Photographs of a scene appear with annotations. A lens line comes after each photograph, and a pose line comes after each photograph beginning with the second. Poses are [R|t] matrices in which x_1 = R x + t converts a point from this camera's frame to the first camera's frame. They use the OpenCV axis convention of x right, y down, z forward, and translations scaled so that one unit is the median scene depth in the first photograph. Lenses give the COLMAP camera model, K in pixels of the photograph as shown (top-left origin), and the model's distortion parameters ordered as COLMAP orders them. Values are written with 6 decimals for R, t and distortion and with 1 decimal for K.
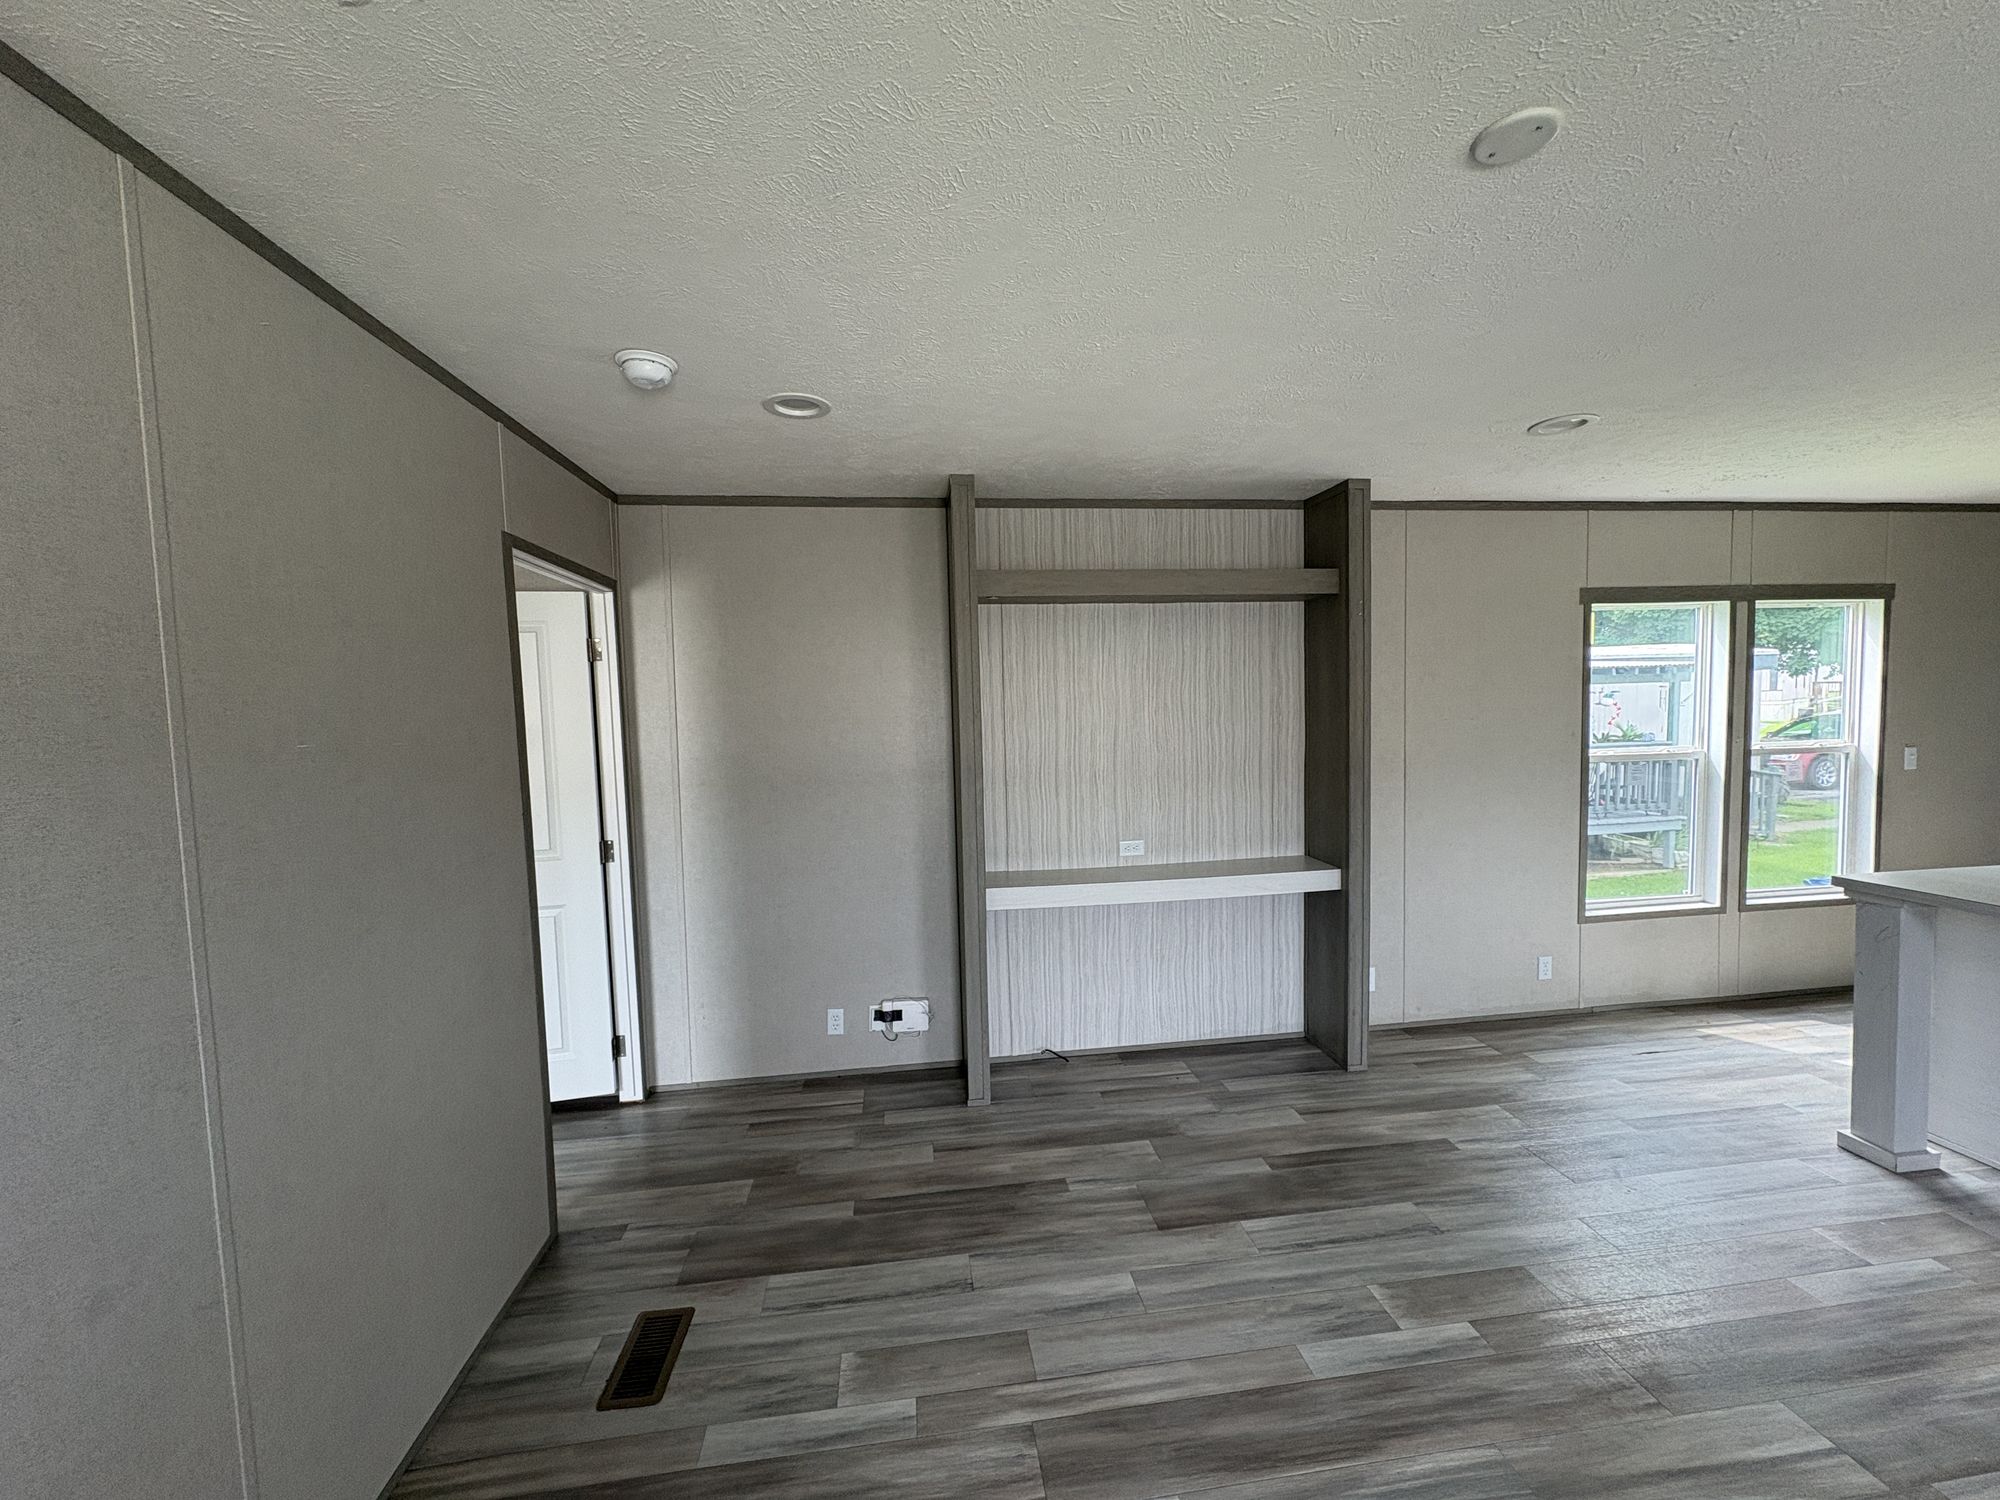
lens RADIAL K [[796.2, 0, 1000.3], [0, 796.2, 748.3], [0, 0, 1]] dist [0.000406, 0.000400]
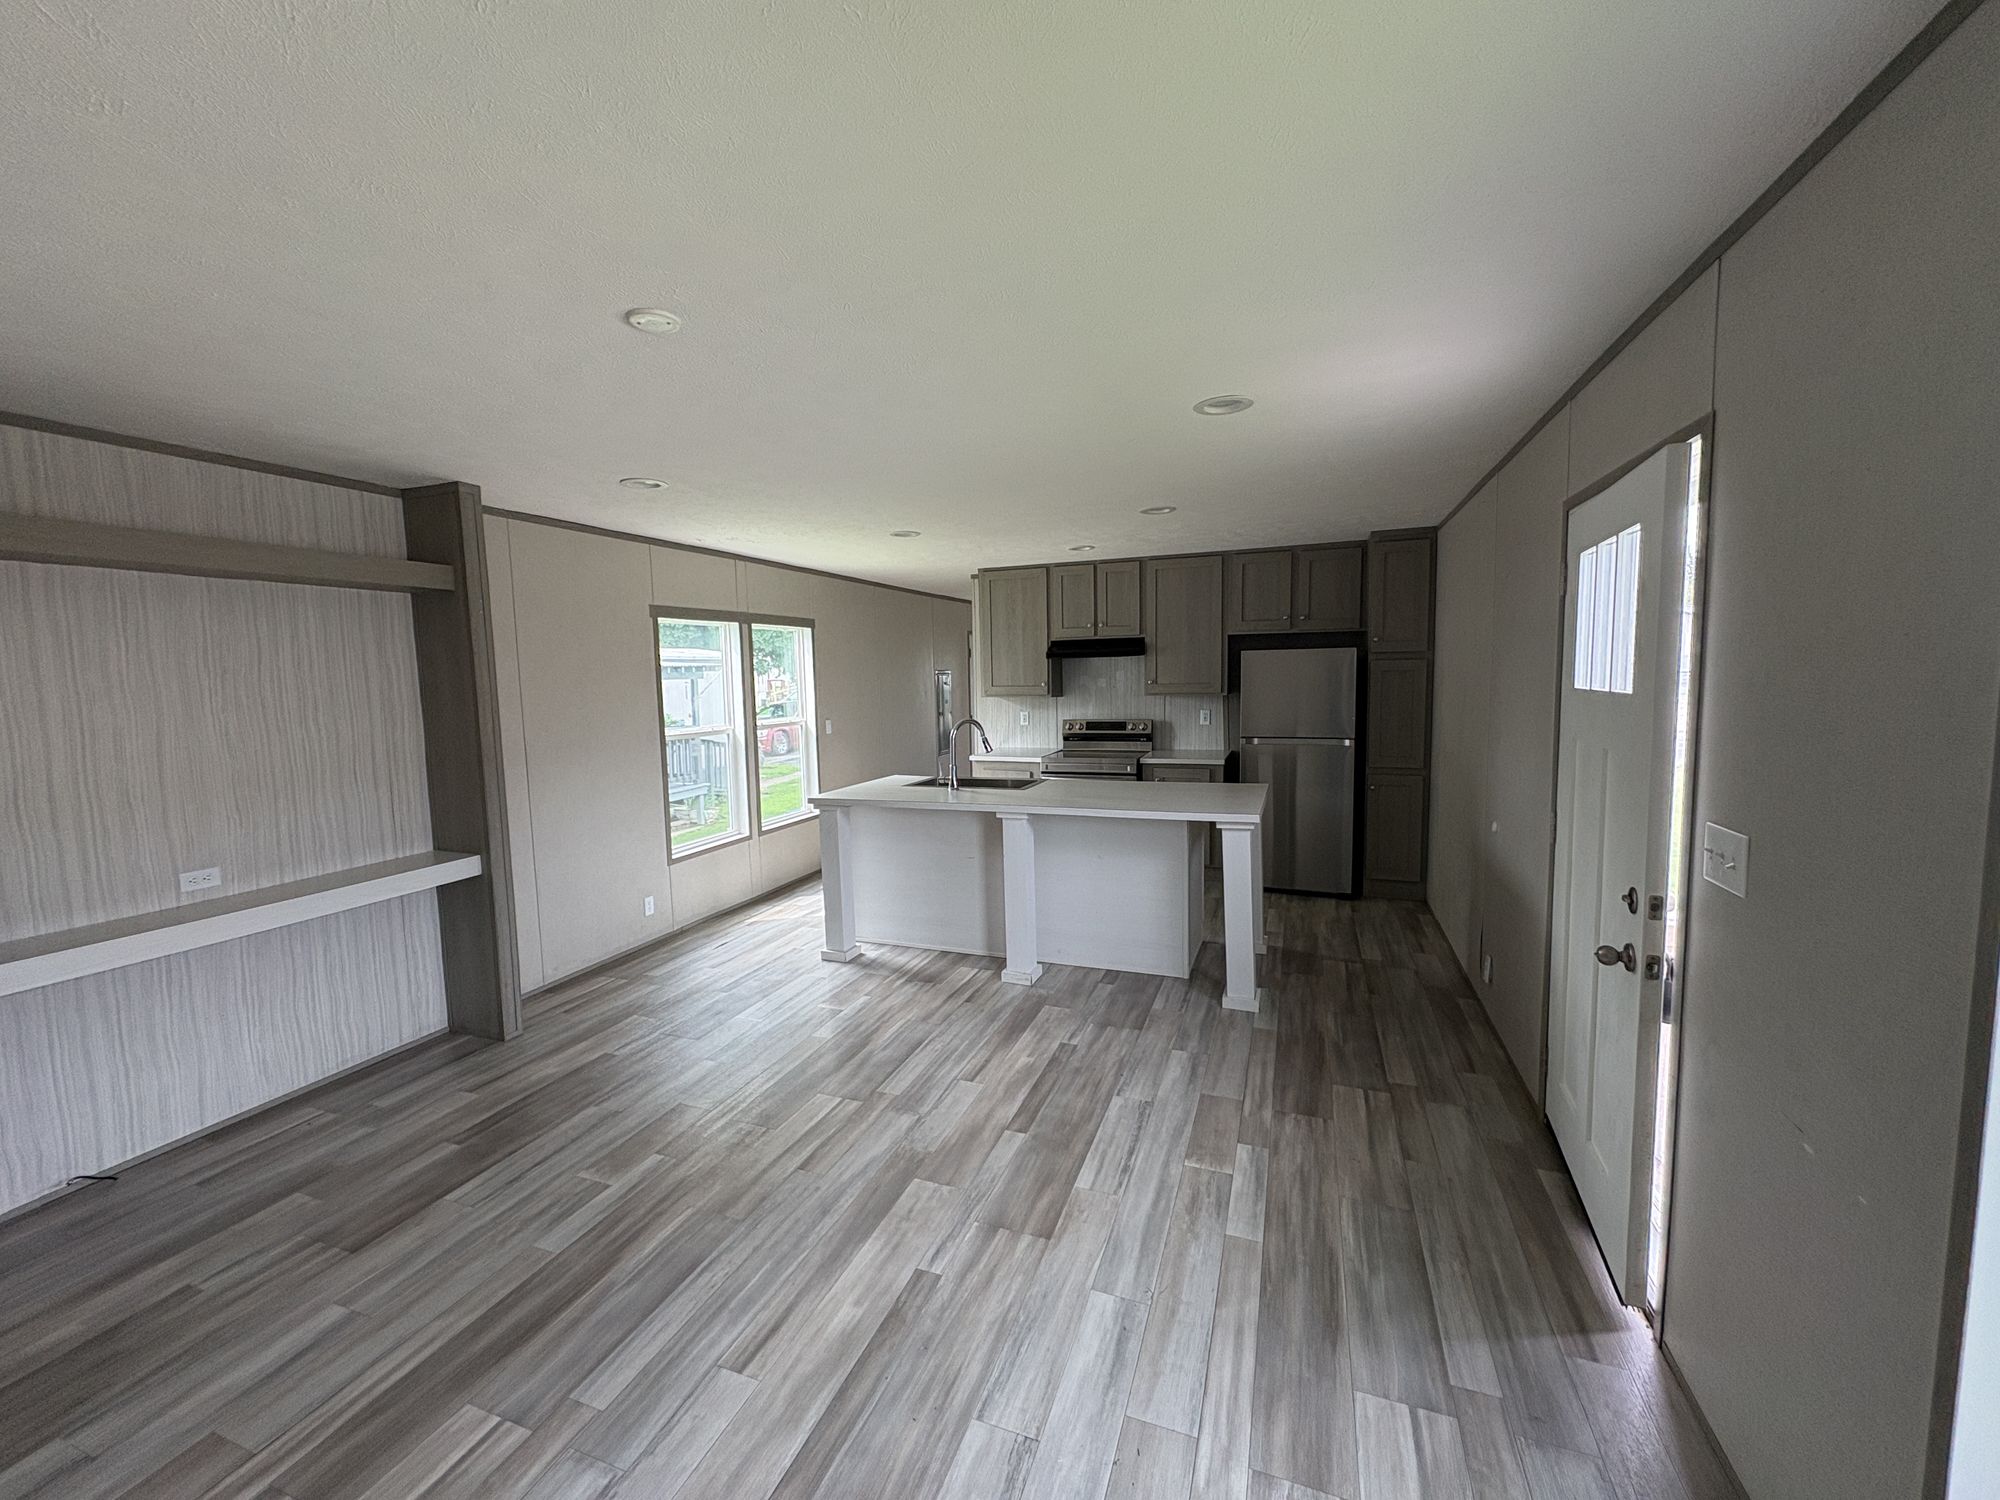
lens RADIAL K [[796.2, 0, 1005.8], [0, 796.2, 743.7], [0, 0, 1]] dist [0.000406, 0.000400]
pose [[0.465665, -0.063387, 0.882688, -0.173263], [0.062589, 0.997293, 0.038597, 0.009337], [-0.882745, 0.037274, 0.468371, -0.110697]]
